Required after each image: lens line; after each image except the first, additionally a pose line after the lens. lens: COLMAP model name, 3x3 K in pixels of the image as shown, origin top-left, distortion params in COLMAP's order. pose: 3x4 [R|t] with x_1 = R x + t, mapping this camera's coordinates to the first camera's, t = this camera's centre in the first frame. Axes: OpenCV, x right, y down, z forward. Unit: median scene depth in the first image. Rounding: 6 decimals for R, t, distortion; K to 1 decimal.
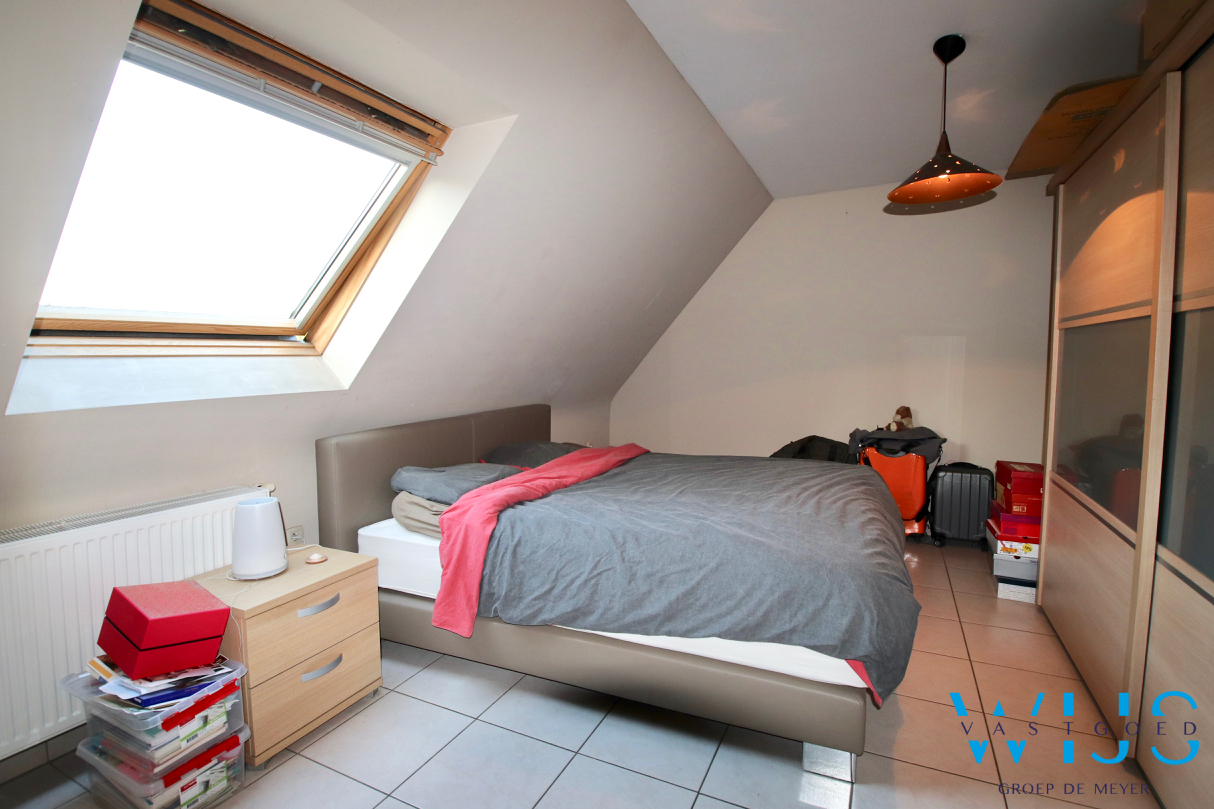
lens RADIAL K [[586.6, 0, 607.0], [0, 586.6, 404.5], [0, 0, 1]] dist [0.002302, -0.000623]
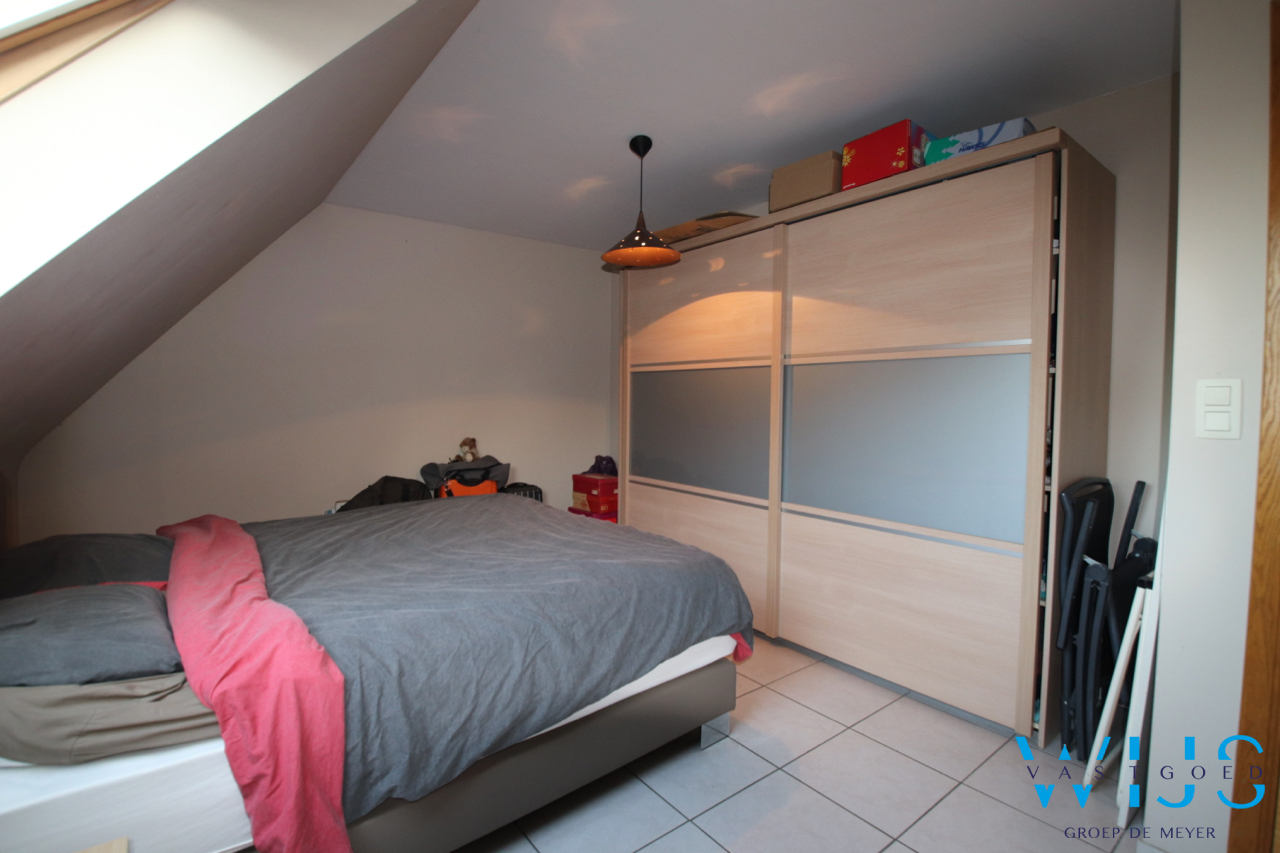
lens RADIAL K [[588.2, 0, 647.0], [0, 588.2, 428.6], [0, 0, 1]] dist [0.004954, -0.018234]
pose [[0.430829, -0.040707, 0.901515, -0.616472], [0.064389, 0.997823, 0.014285, -0.015496], [-0.900134, 0.051893, 0.432512, 0.494999]]
